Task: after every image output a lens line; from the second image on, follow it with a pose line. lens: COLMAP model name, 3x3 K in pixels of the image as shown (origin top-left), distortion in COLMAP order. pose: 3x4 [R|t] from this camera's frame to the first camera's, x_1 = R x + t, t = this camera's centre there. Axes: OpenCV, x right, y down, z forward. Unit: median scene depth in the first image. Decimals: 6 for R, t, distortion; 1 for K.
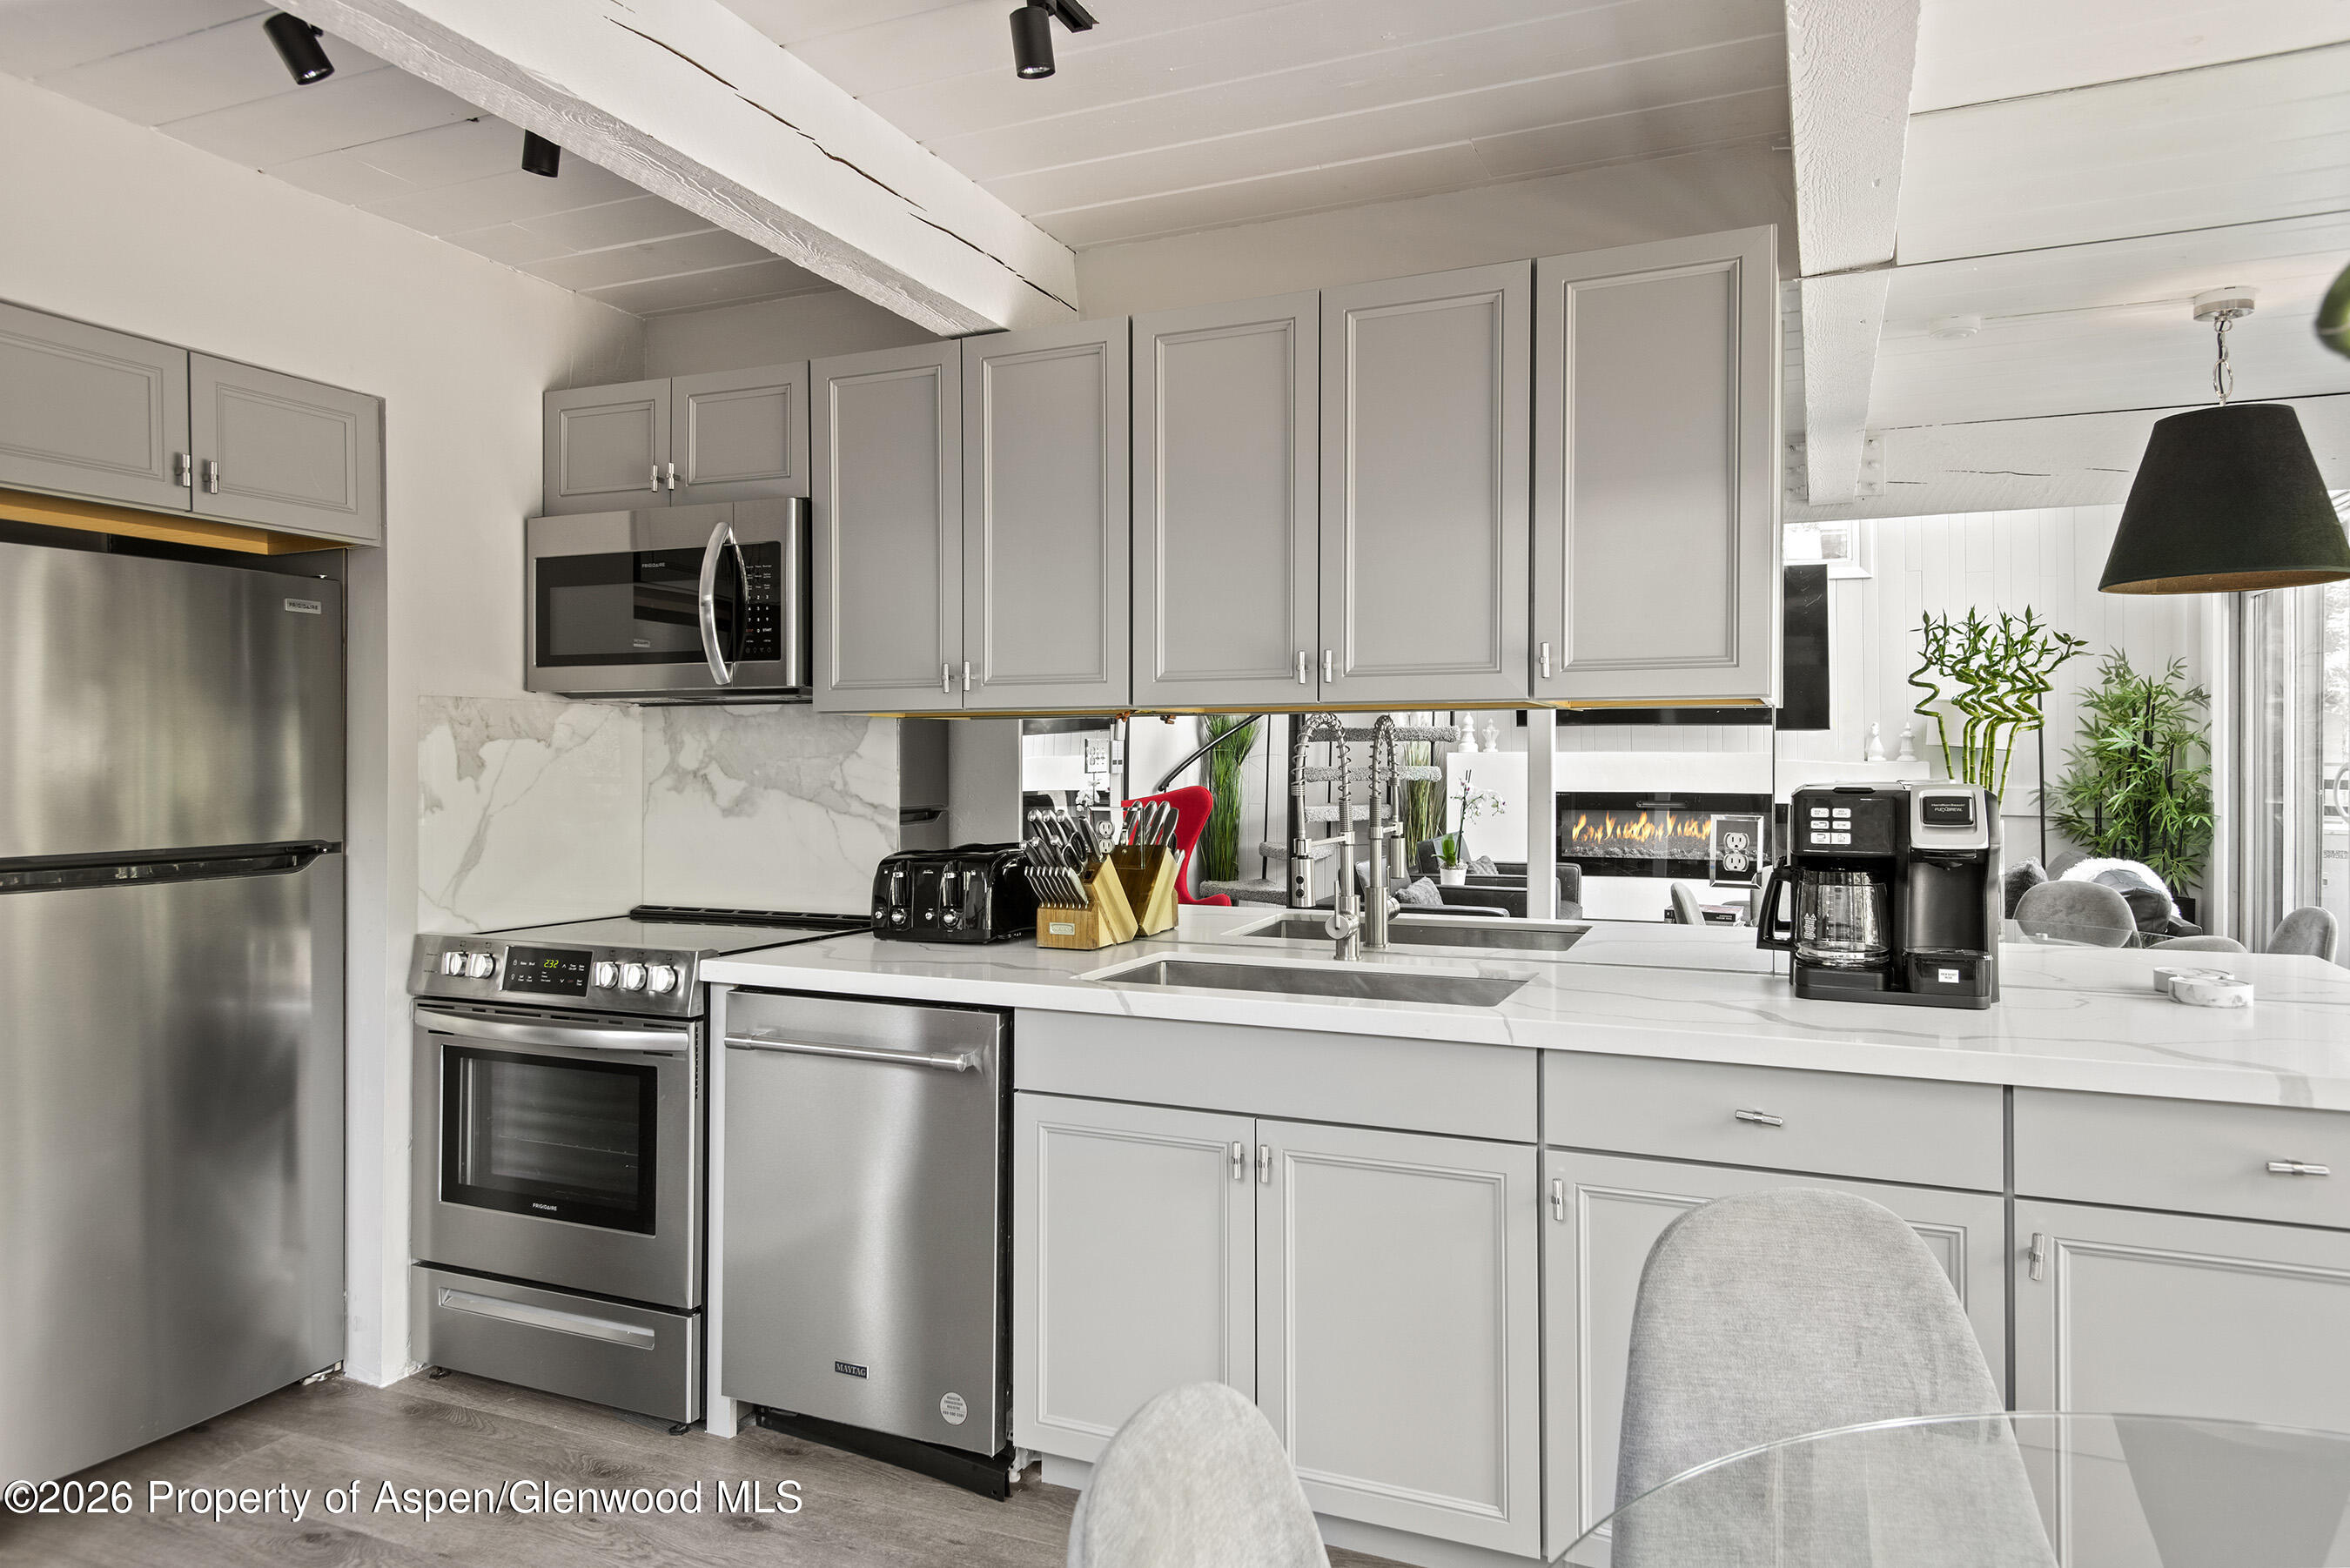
lens RADIAL K [[1453.3, 0, 1136.3], [0, 1453.3, 772.9], [0, 0, 1]] dist [0.020056, -0.012110]
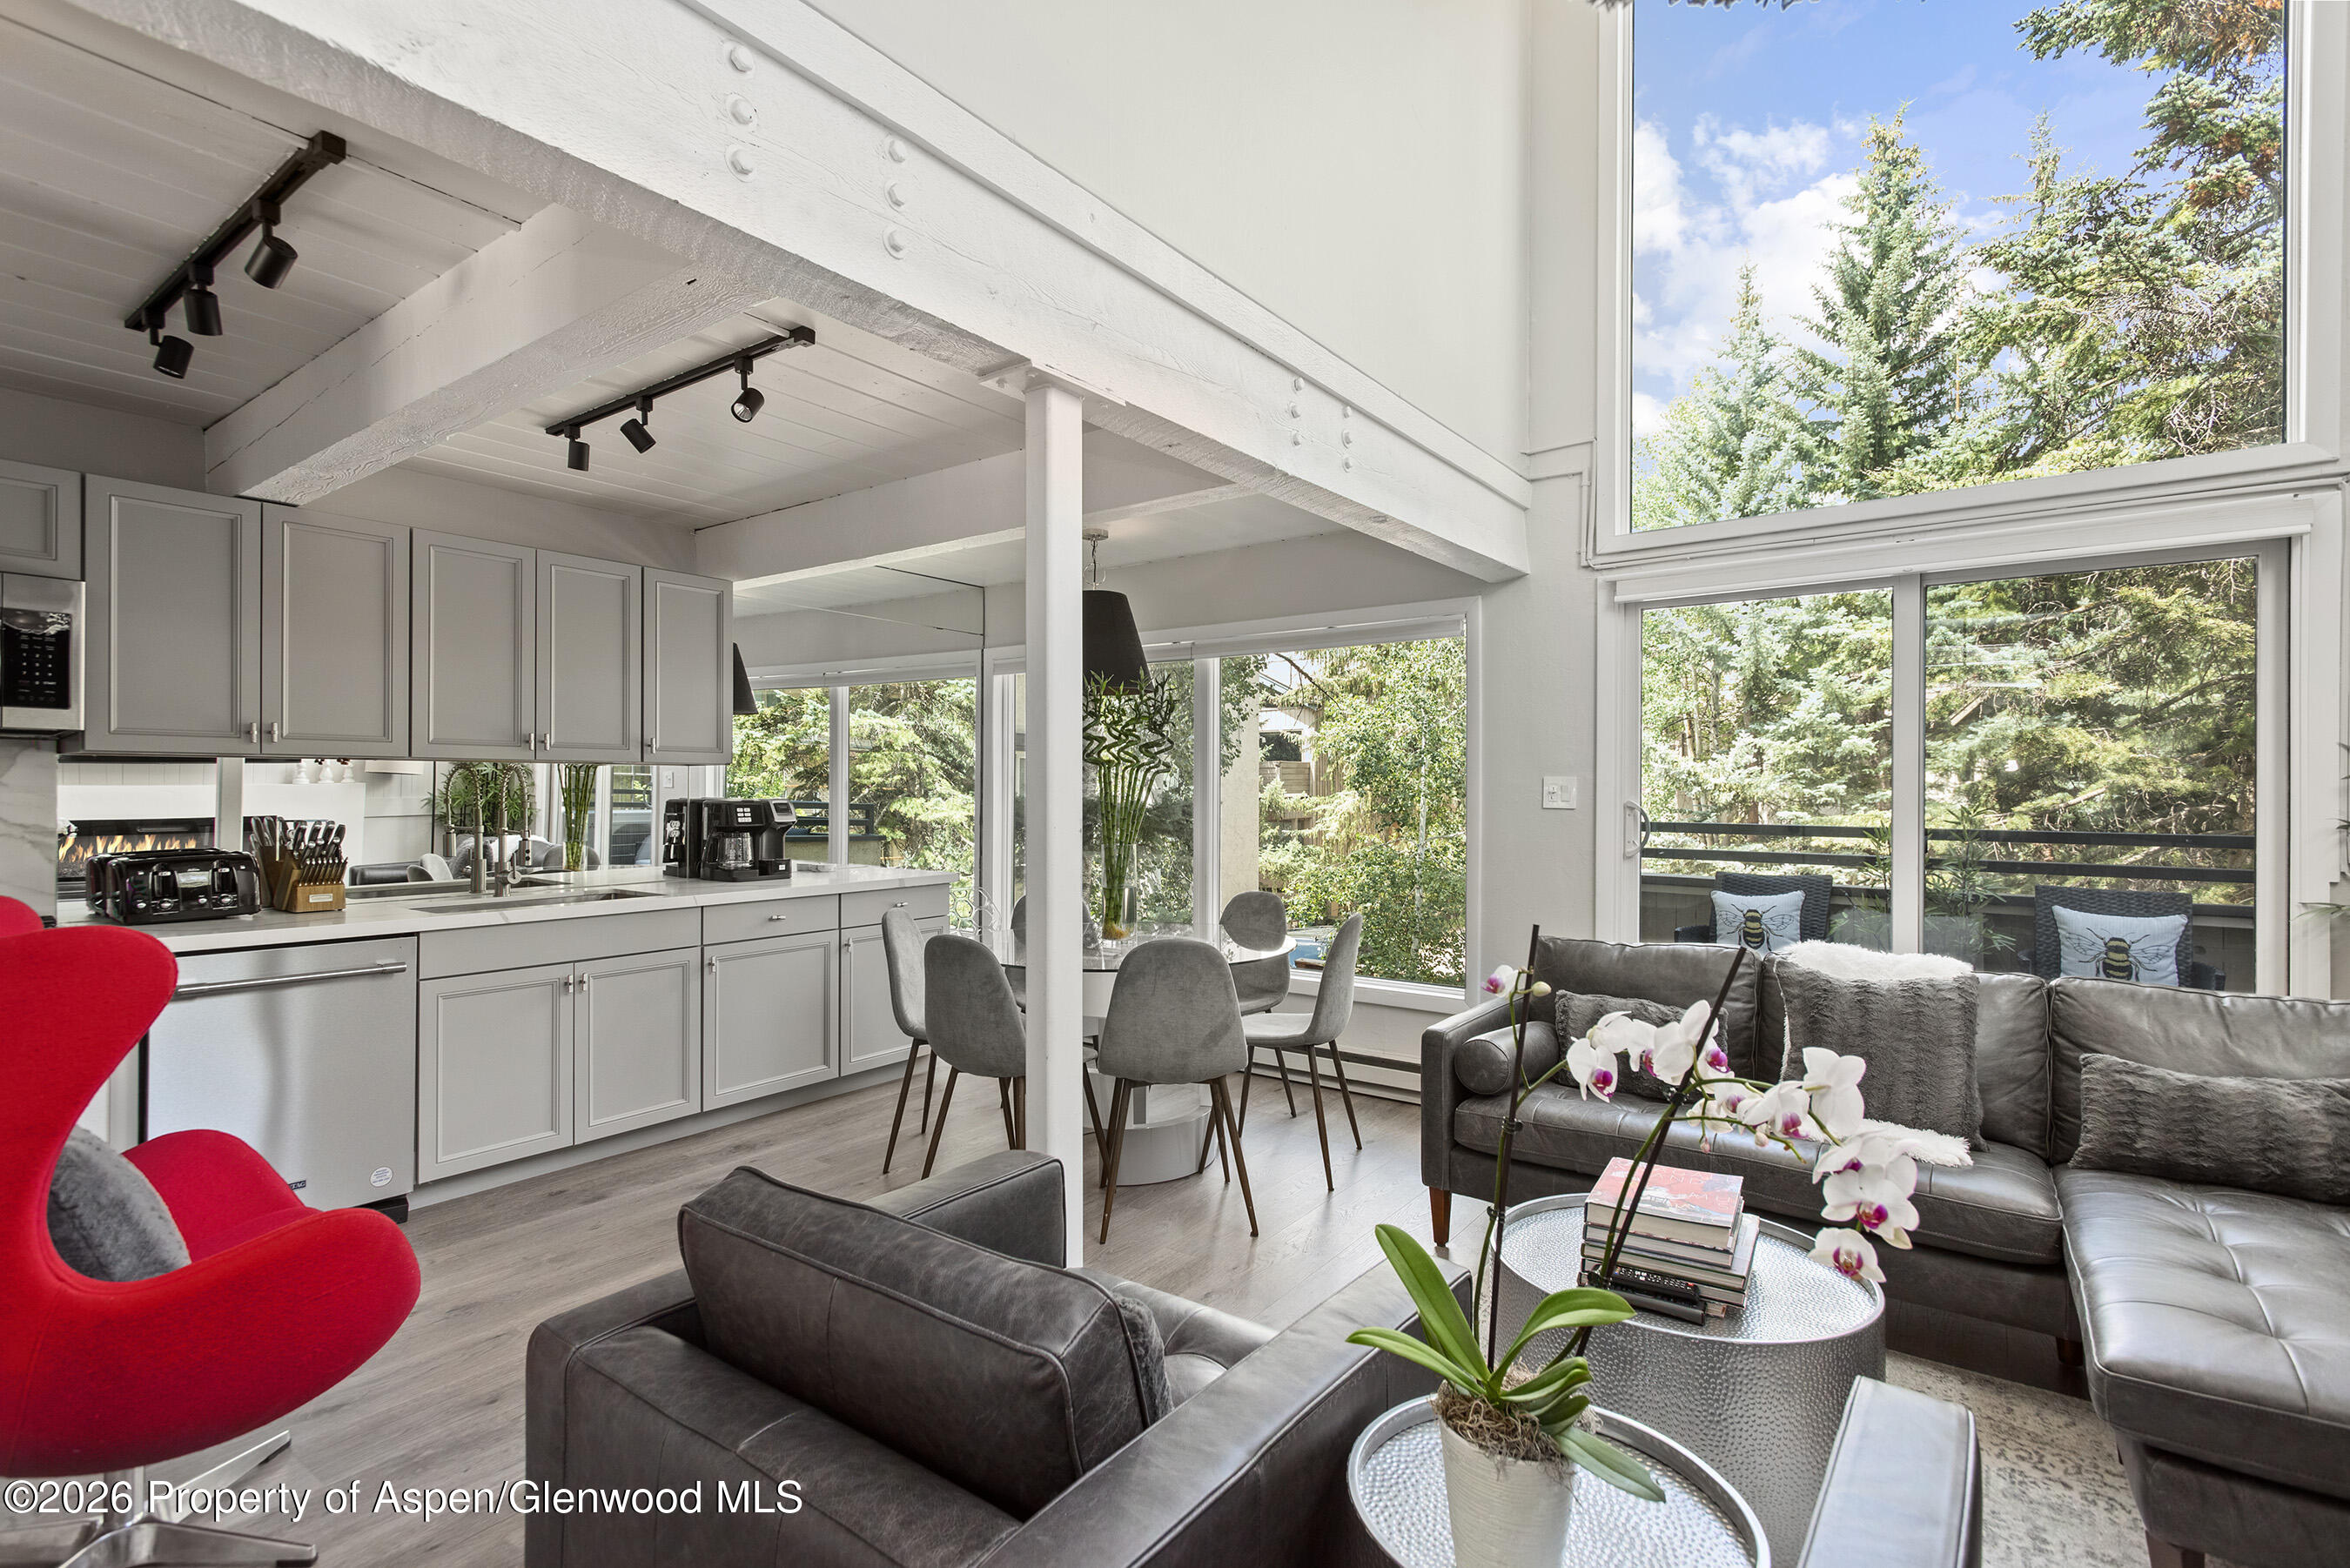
lens RADIAL K [[1109.3, 0, 1195.8], [0, 1109.3, 789.8], [0, 0, 1]] dist [0.014395, -0.004679]
pose [[0.203024, 0.002754, 0.979170, -0.984315], [0.005075, 0.999980, -0.003865, 0.000653], [-0.979161, 0.005754, 0.203005, -0.139760]]
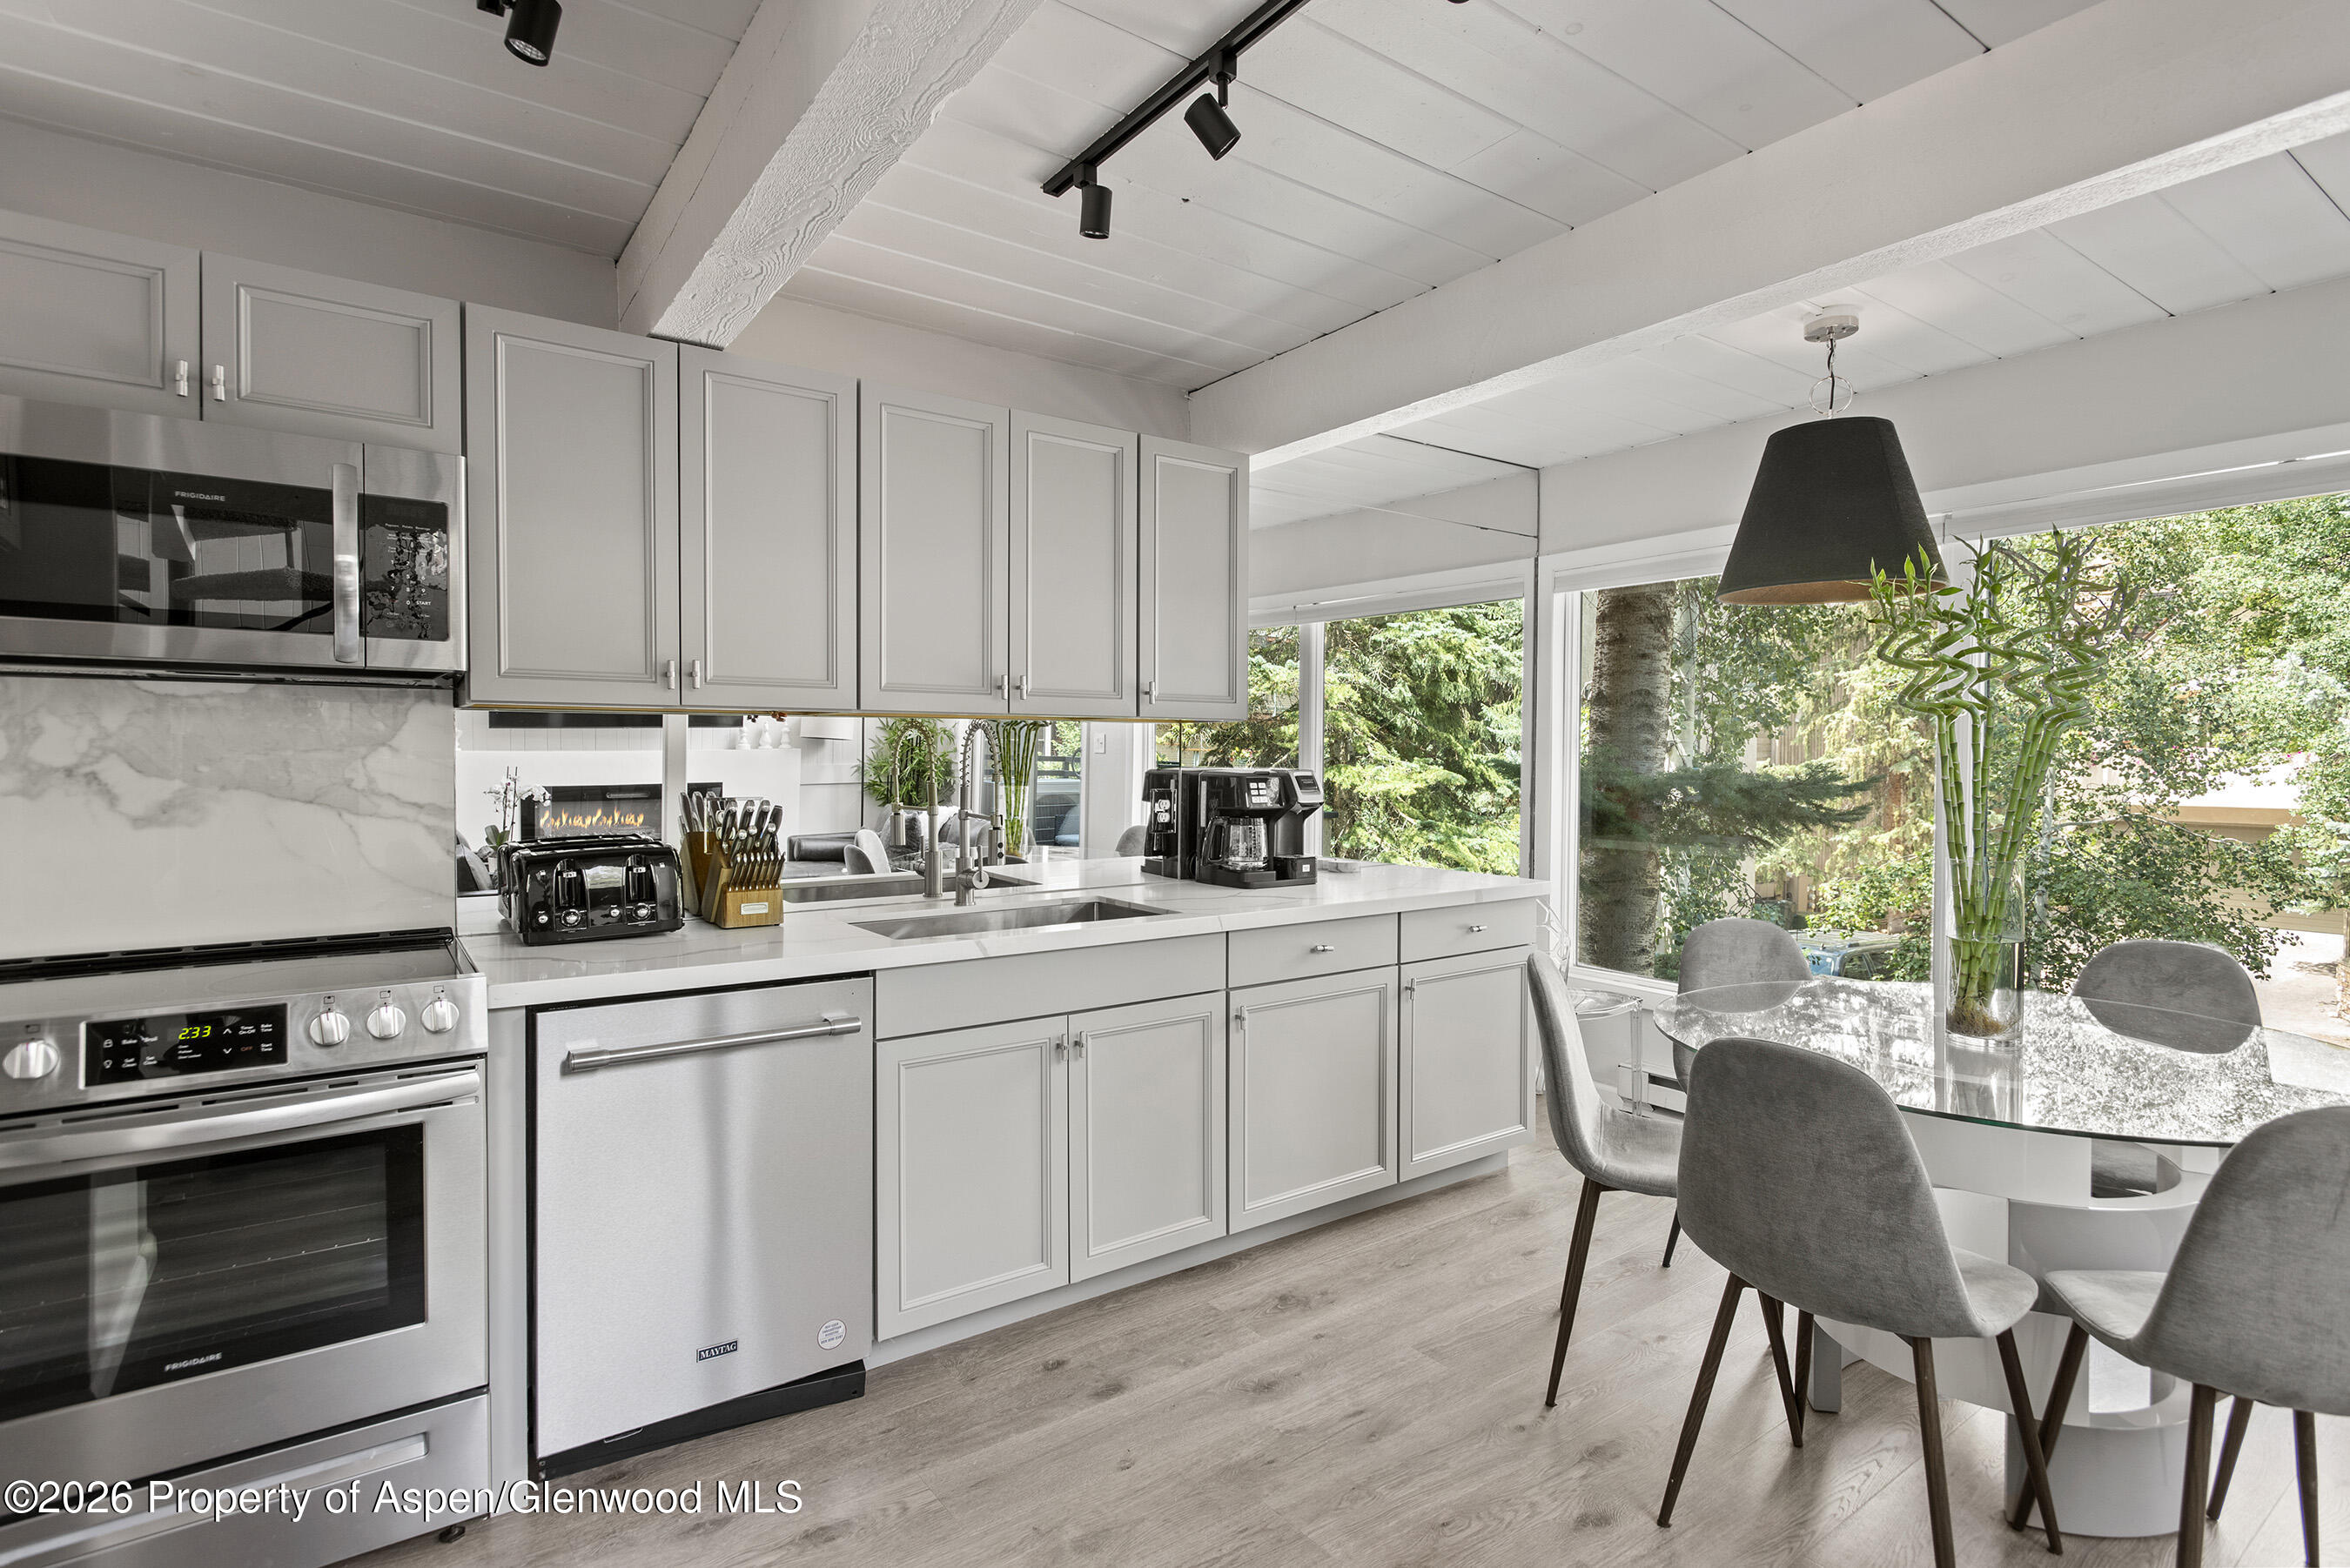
lens RADIAL K [[1161.7, 0, 1189.1], [0, 1161.7, 784.2], [0, 0, 1]] dist [0.003562, -0.002450]
pose [[0.495779, -0.018304, 0.868256, -0.630921], [0.002668, 0.999805, 0.019554, -0.003586], [-0.868445, -0.007378, 0.495731, 0.265928]]
